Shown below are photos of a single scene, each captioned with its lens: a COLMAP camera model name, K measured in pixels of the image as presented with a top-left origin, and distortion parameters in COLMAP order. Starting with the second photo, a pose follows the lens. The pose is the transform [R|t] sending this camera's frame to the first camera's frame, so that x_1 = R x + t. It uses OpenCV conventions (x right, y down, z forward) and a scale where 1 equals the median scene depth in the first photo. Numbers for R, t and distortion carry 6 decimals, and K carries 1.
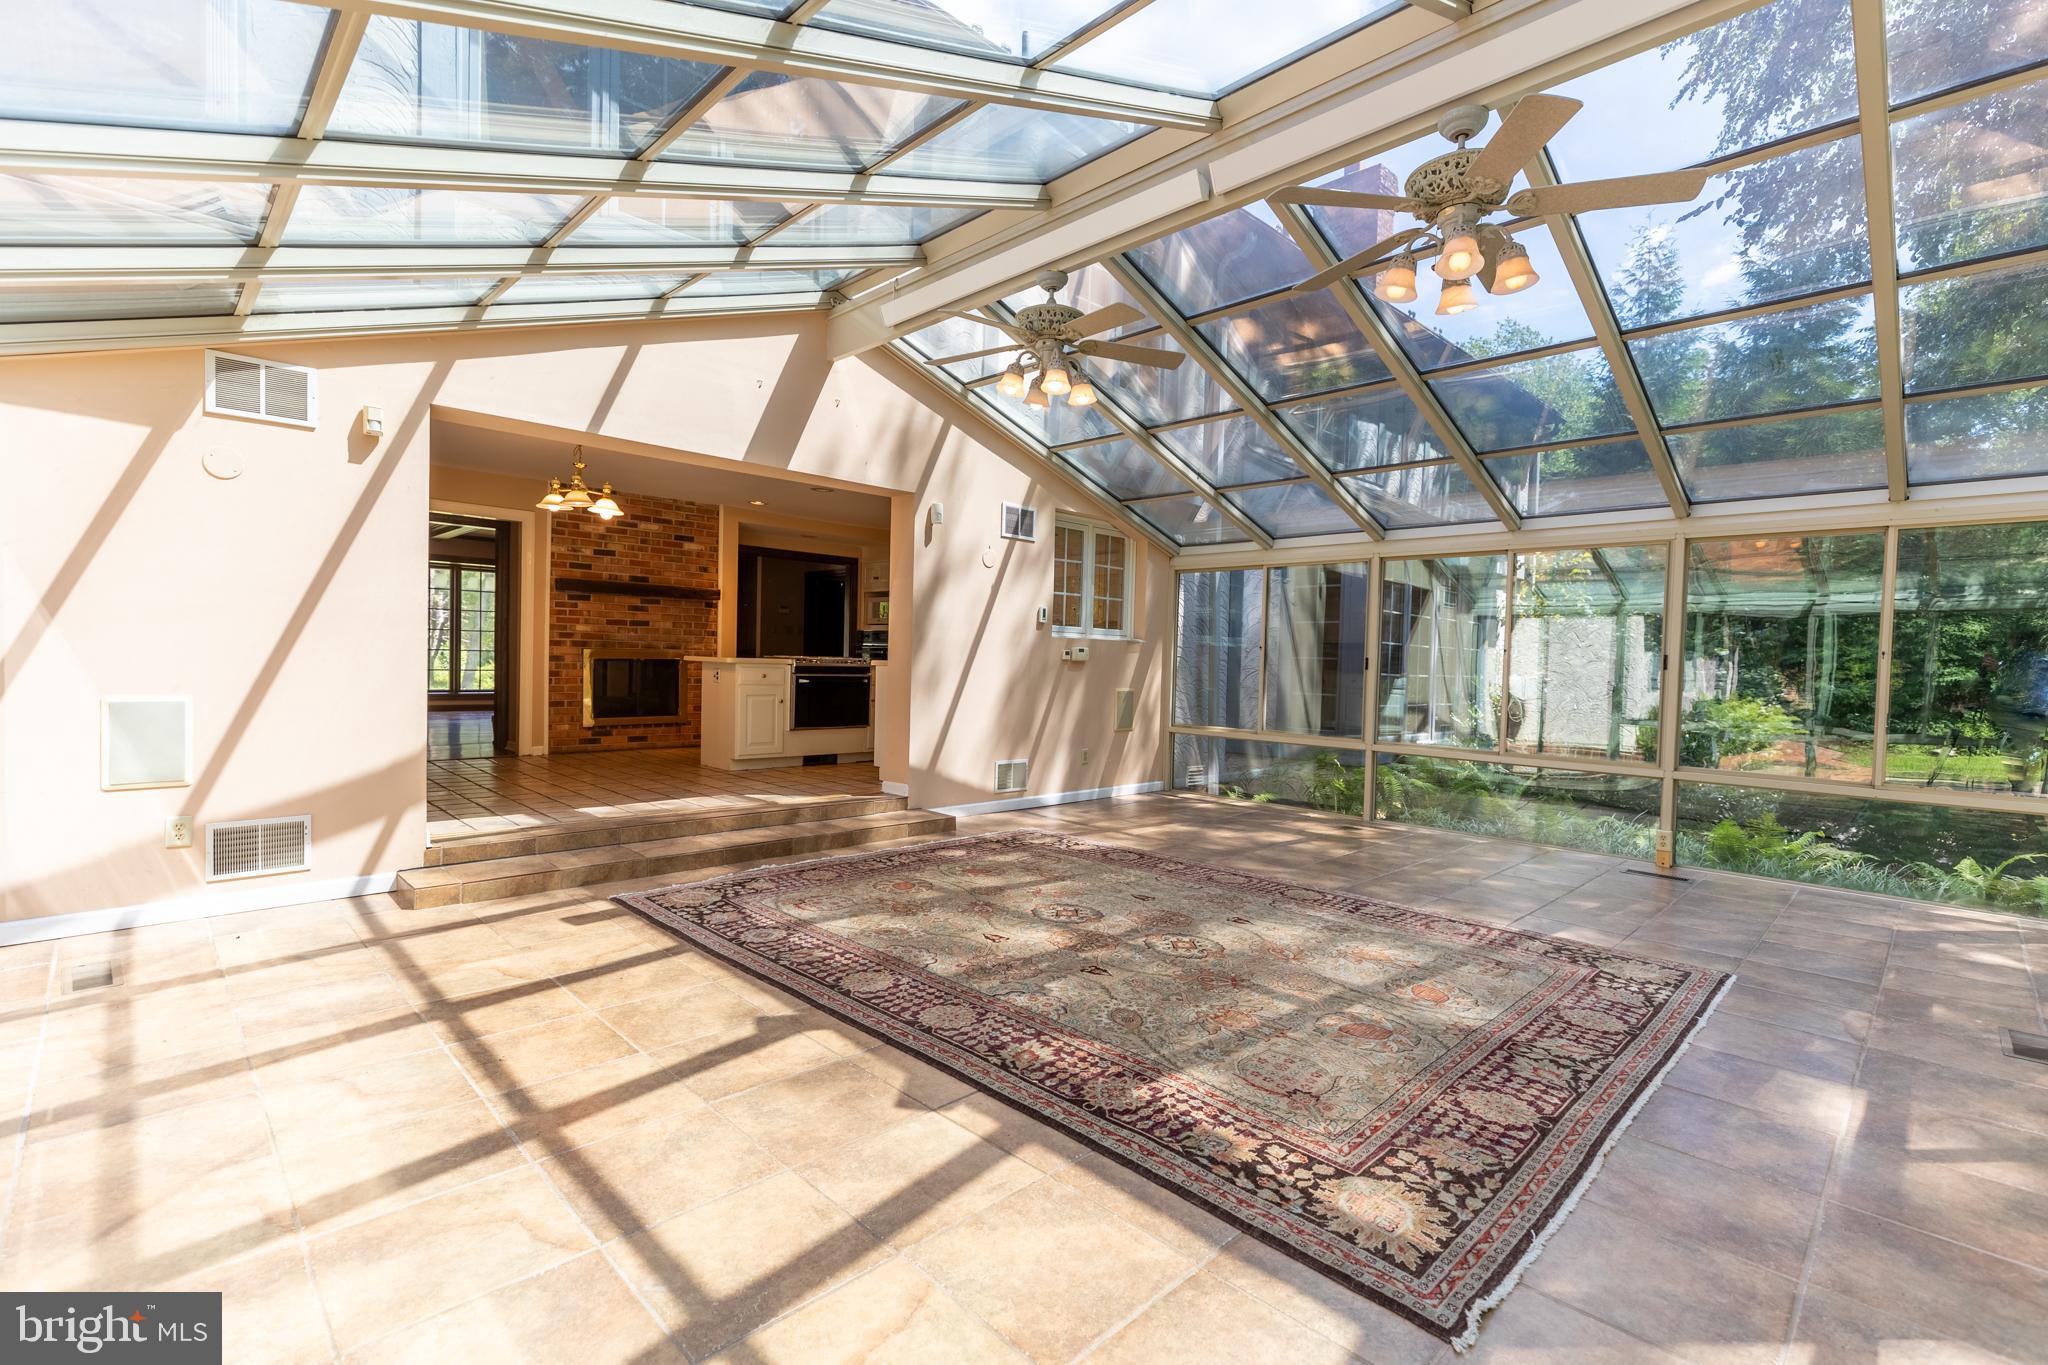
lens RADIAL K [[918.3, 0, 1033.0], [0, 918.3, 684.2], [0, 0, 1]] dist [0.002704, -0.000190]
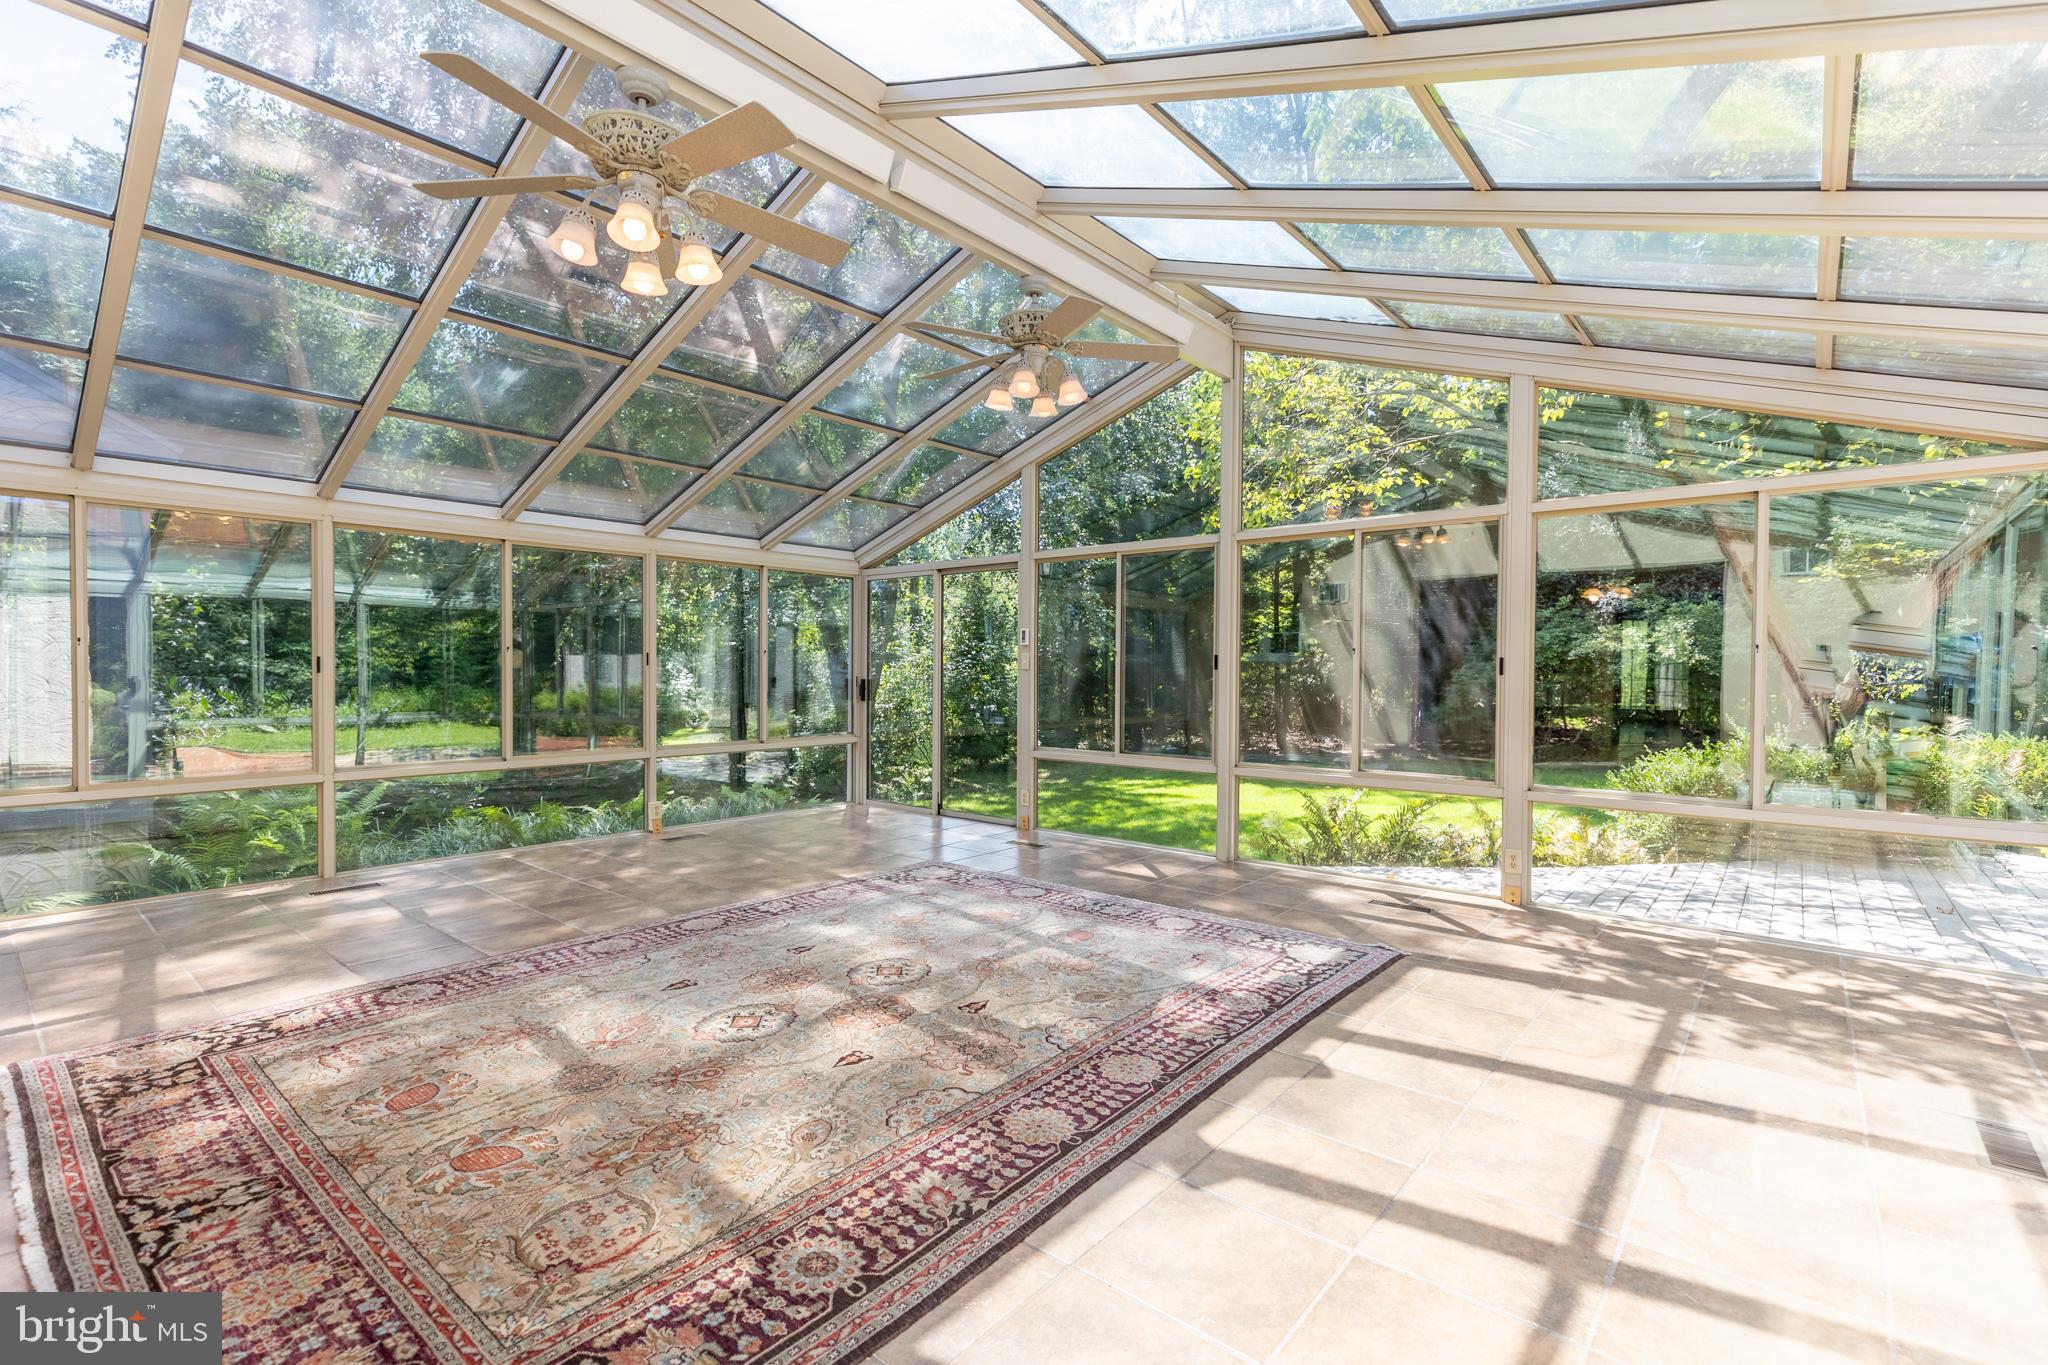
lens RADIAL K [[935.1, 0, 1024.0], [0, 935.1, 682.5], [0, 0, 1]] dist [0.008785, 0.000006]
pose [[-0.095516, -0.042617, 0.994515, -0.913828], [0.019584, 0.998809, 0.044682, -0.060317], [-0.995235, 0.023745, -0.094568, 1.090057]]
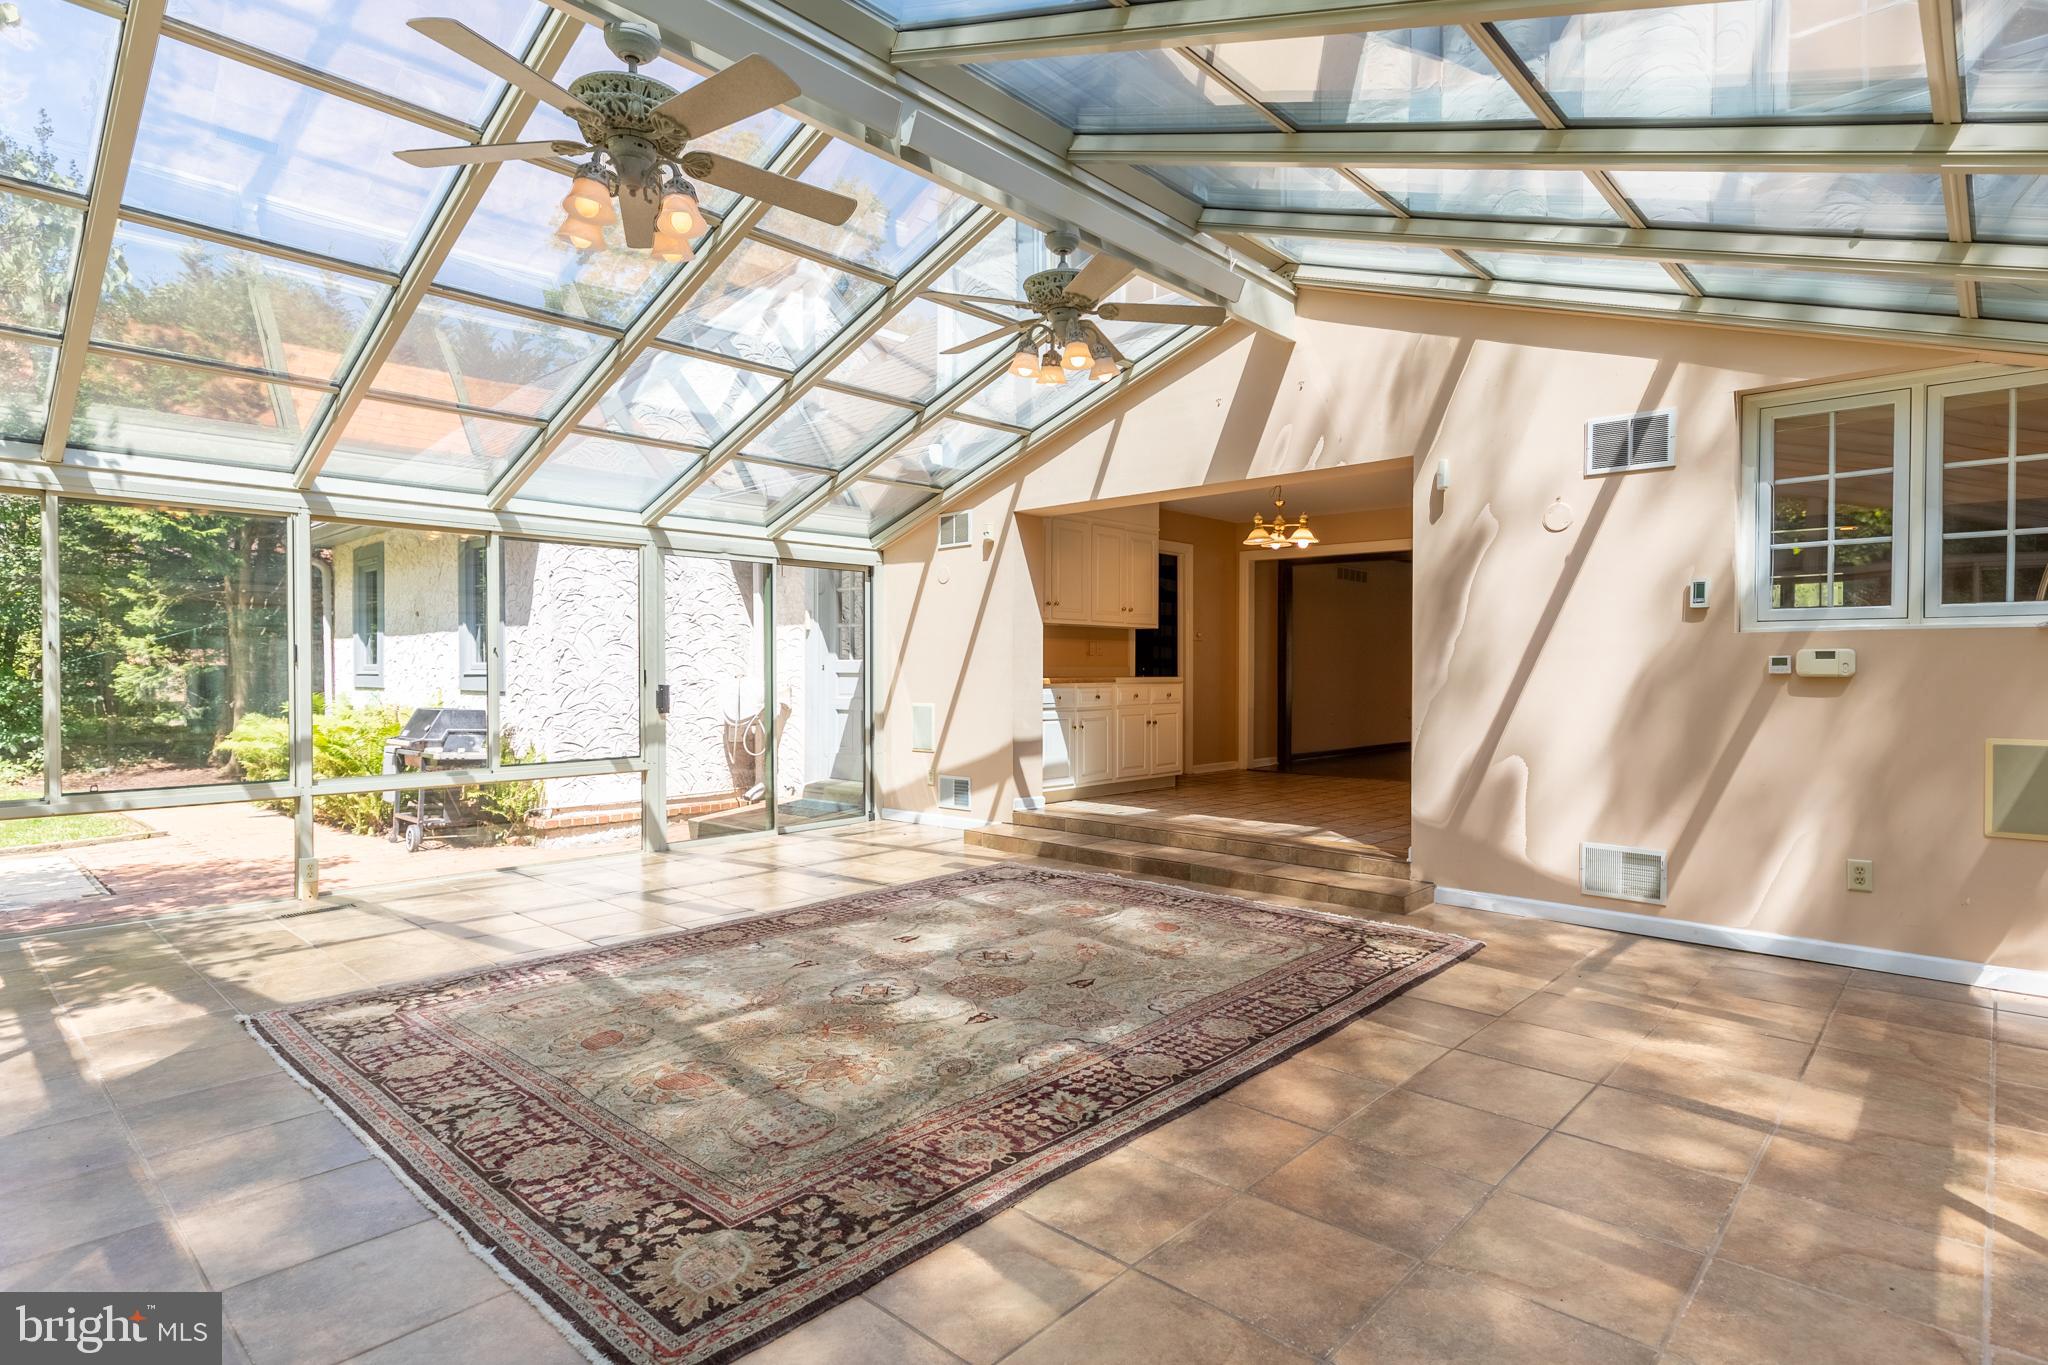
lens RADIAL K [[1043.4, 0, 1024.0], [0, 1043.4, 682.5], [0, 0, 1]] dist [0.001045, -0.000082]
pose [[0.047652, -0.014677, -0.998756, 1.366744], [-0.026703, 0.999516, -0.015963, -0.002033], [0.998507, 0.027430, 0.047237, 1.253169]]
